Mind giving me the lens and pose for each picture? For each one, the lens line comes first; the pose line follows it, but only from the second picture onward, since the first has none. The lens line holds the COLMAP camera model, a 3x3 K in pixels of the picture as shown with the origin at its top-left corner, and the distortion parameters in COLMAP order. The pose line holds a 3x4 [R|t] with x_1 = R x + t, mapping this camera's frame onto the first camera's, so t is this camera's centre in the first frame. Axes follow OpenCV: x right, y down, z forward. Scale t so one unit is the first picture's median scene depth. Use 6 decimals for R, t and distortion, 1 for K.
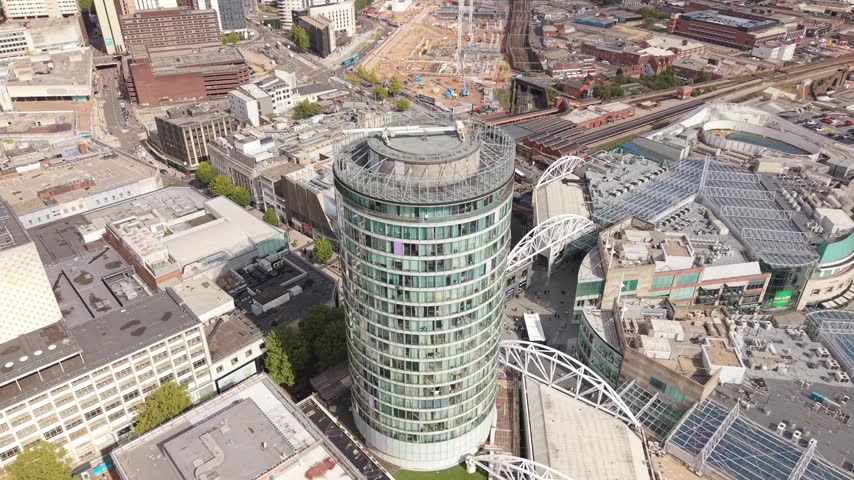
lens RADIAL K [[605.2, 0, 427.5], [0, 605.2, 241.4], [0, 0, 1]] dist [0.004001, -0.000294]
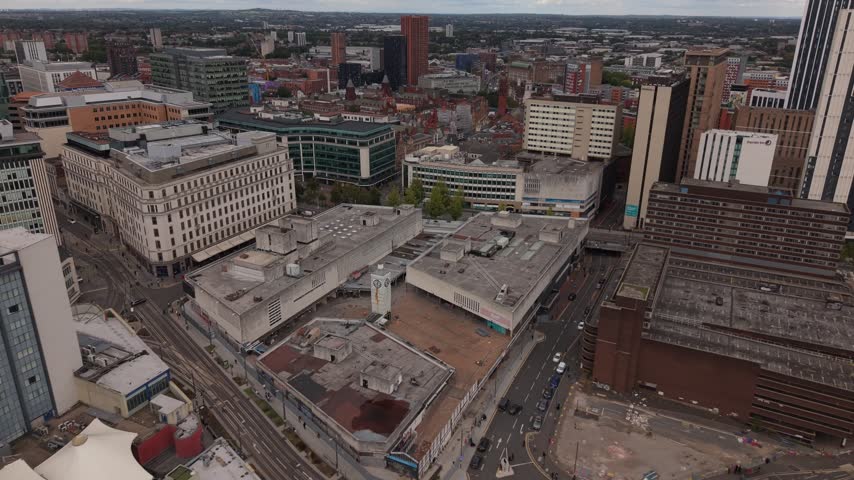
lens RADIAL K [[605.2, 0, 425.9], [0, 605.2, 241.7], [0, 0, 1]] dist [0.004001, -0.000294]
pose [[0.622186, 0.275568, -0.732766, -0.206299], [-0.409339, 0.912371, -0.004455, -0.226327], [0.667327, 0.302722, 0.680466, 0.479692]]
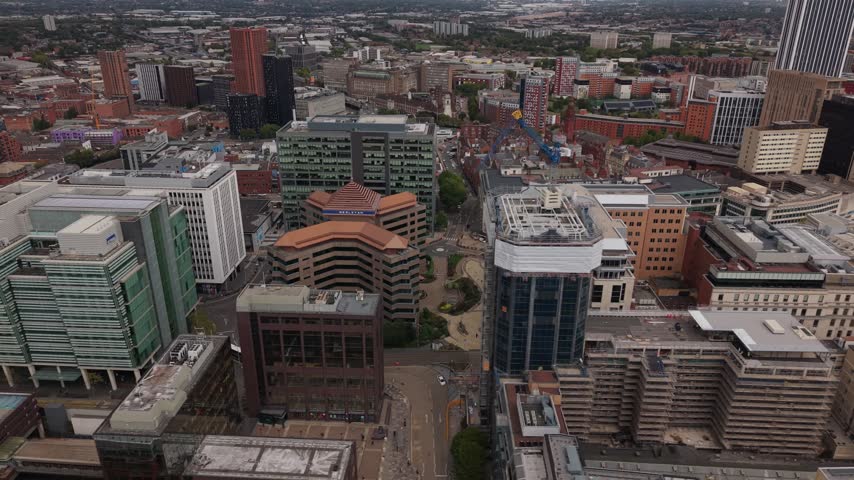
lens RADIAL K [[605.2, 0, 426.0], [0, 605.2, 240.9], [0, 0, 1]] dist [0.004001, -0.000294]
pose [[0.987388, 0.064695, -0.144494, -1.069667], [-0.085593, 0.985949, -0.143450, -0.119125], [0.133183, 0.154008, 0.979052, 0.124776]]
